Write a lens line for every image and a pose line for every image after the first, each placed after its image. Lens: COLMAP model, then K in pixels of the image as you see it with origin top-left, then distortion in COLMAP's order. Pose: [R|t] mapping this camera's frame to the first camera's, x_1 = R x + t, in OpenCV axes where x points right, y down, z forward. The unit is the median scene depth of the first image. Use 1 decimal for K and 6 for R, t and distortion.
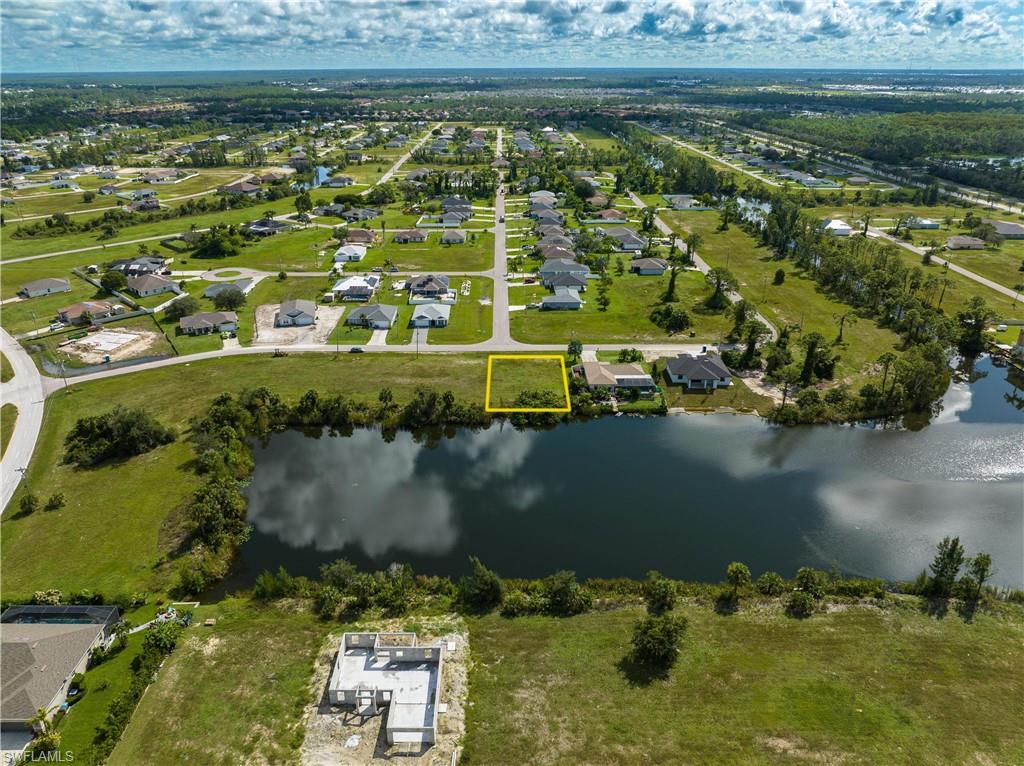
lens RADIAL K [[727.6, 0, 494.6], [0, 727.6, 383.2], [0, 0, 1]] dist [-0.020851, -0.001615]
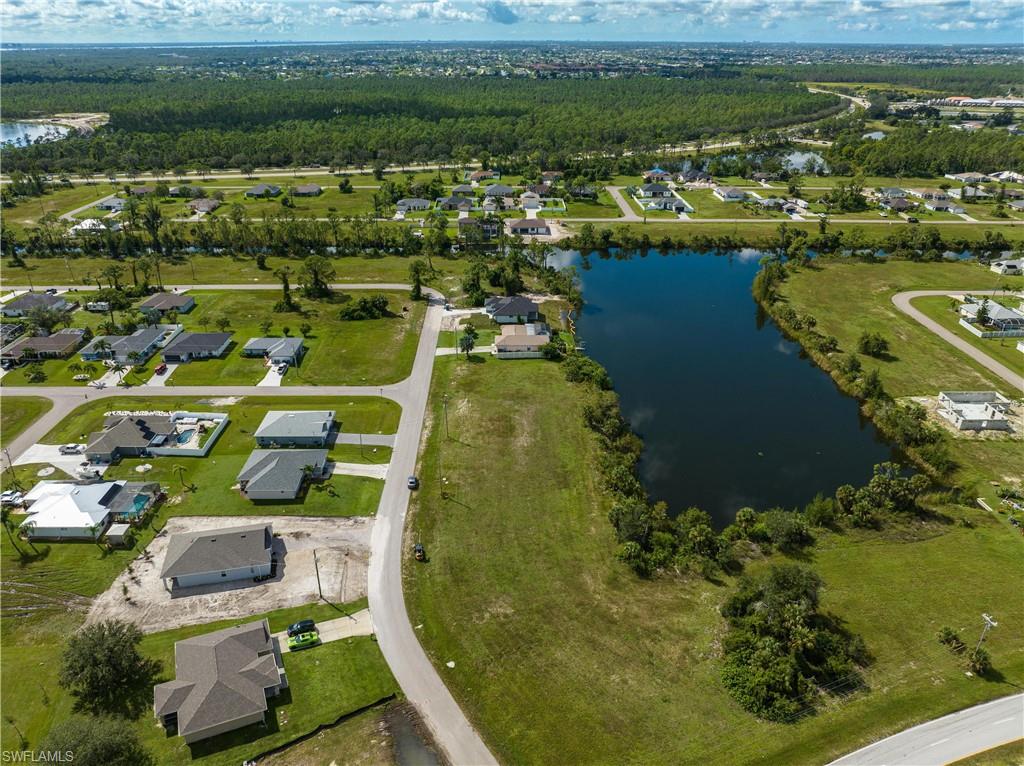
lens RADIAL K [[727.6, 0, 494.6], [0, 727.6, 383.2], [0, 0, 1]] dist [-0.020851, -0.001615]
pose [[-0.003538, -0.426052, 0.904692, -0.704142], [0.401182, 0.828096, 0.391549, -0.328812], [-0.915992, 0.364331, 0.167995, 0.725847]]
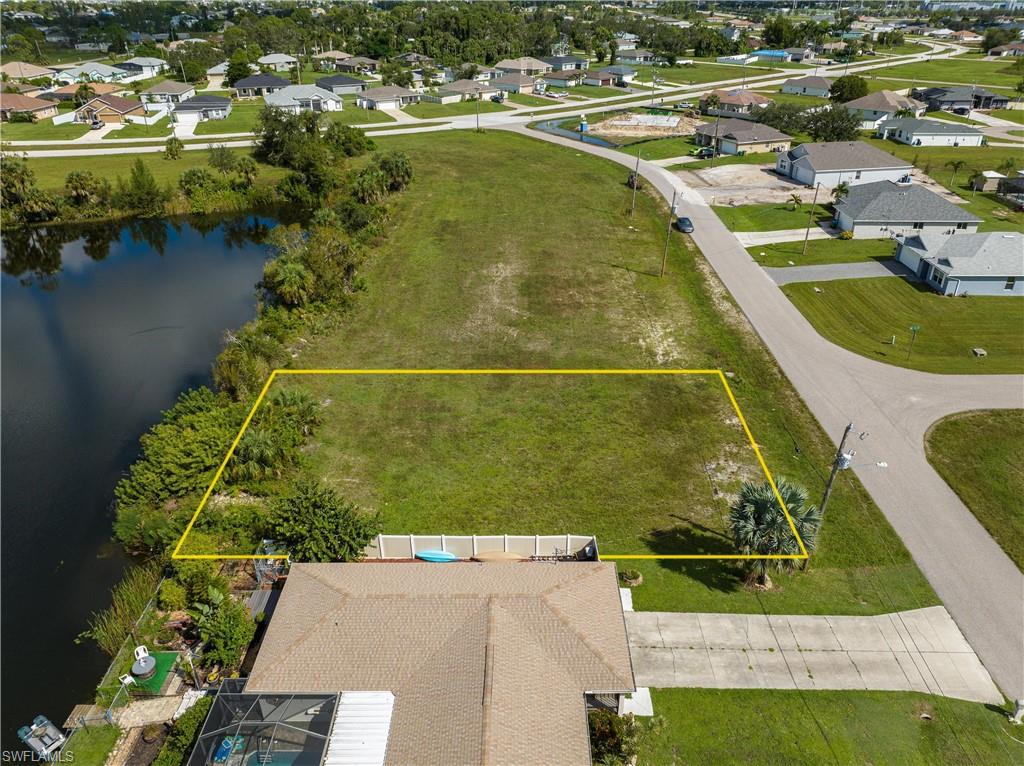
lens RADIAL K [[730.1, 0, 527.1], [0, 730.1, 382.0], [0, 0, 1]] dist [-0.032589, -0.001991]
pose [[0.012131, 0.480248, -0.877049, 0.216345], [-0.398402, 0.806808, 0.436275, -0.112551], [0.917131, 0.344126, 0.201119, 0.796233]]
